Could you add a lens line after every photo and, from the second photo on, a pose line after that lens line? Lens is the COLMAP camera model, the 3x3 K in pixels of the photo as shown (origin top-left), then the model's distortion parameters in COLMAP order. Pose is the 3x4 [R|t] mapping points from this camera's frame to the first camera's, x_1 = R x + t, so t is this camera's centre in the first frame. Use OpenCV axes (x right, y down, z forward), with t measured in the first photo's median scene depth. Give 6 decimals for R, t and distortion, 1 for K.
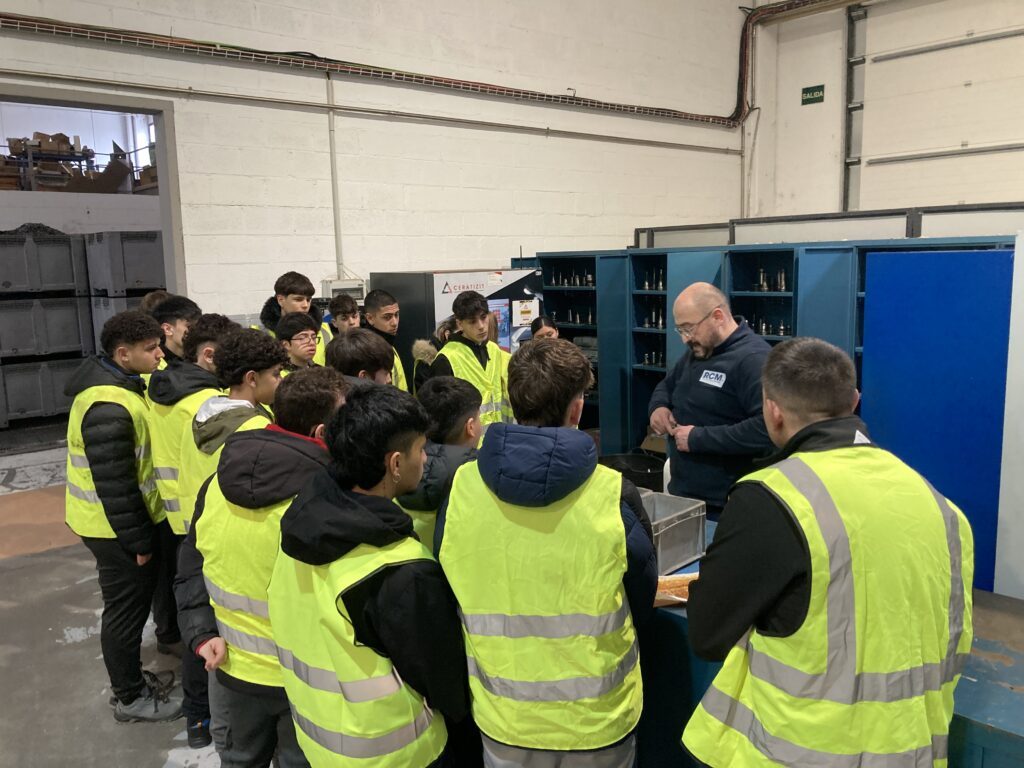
lens RADIAL K [[838.0, 0, 512.0], [0, 838.0, 384.0], [0, 0, 1]] dist [0.009217, 0.016720]
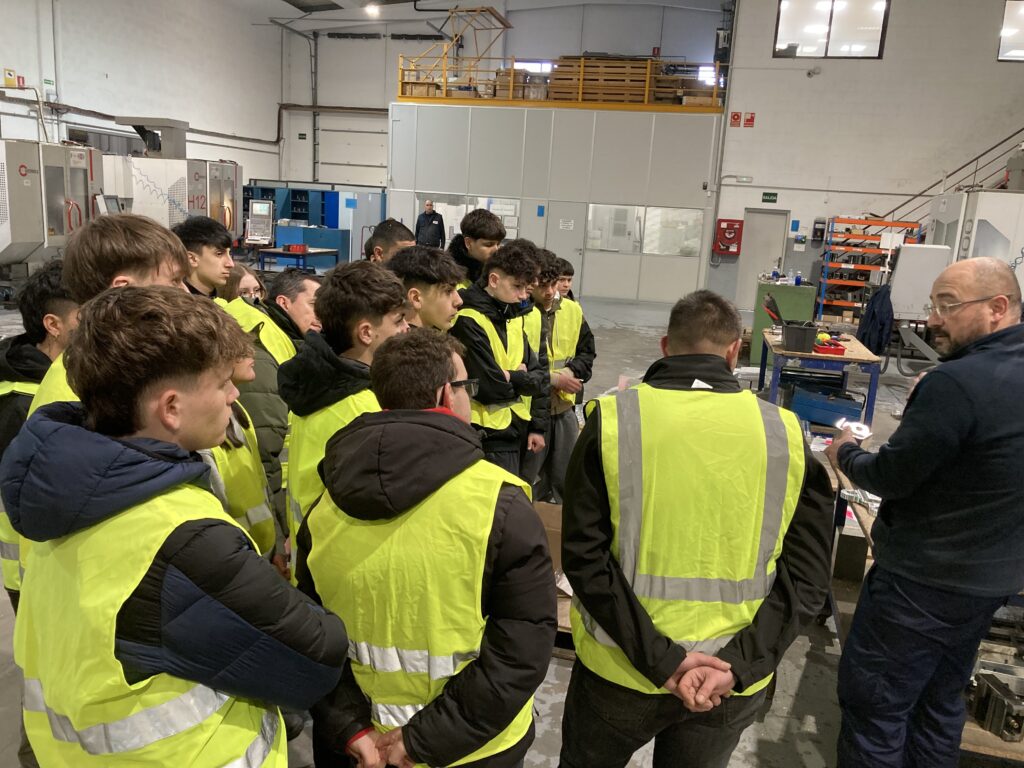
lens RADIAL K [[838.0, 0, 512.0], [0, 838.0, 384.0], [0, 0, 1]] dist [0.009217, 0.016720]
pose [[0.808123, -0.051535, 0.586755, -0.844146], [0.008174, 0.997050, 0.076313, 0.308408], [-0.588957, -0.056874, 0.806161, -1.907562]]
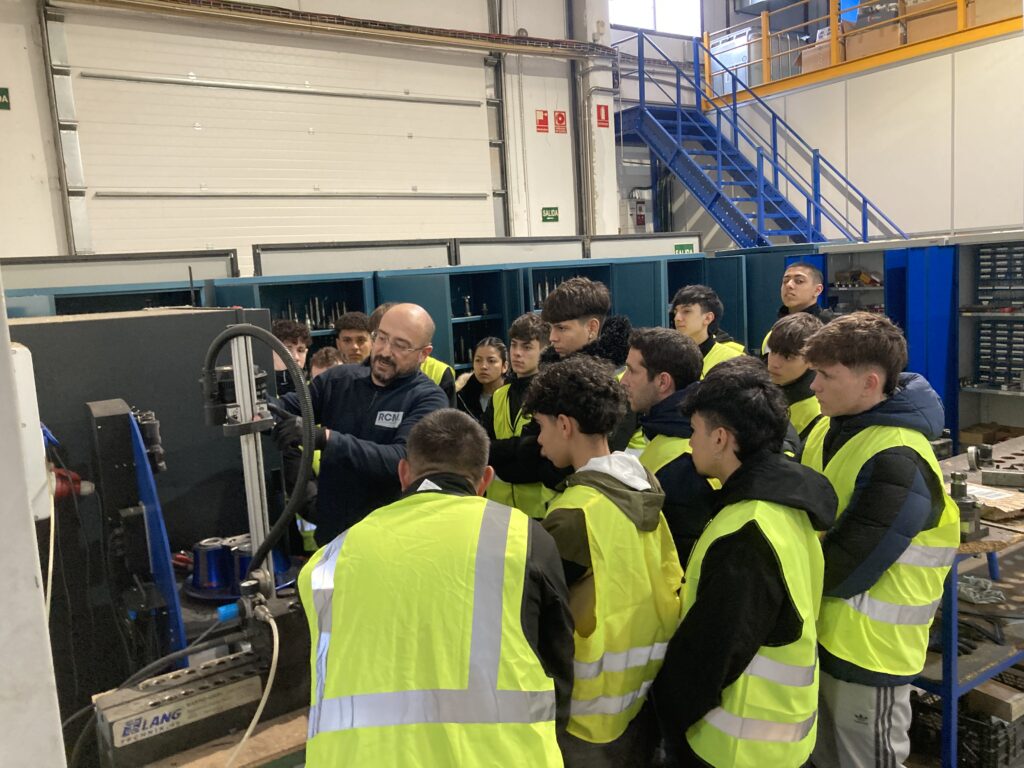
lens RADIAL K [[838.0, 0, 512.0], [0, 838.0, 384.0], [0, 0, 1]] dist [0.009217, 0.016720]
pose [[0.146400, -0.110656, 0.983017, -0.386630], [0.190214, 0.978329, 0.081800, -0.058474], [-0.970765, 0.175009, 0.164275, 0.471711]]
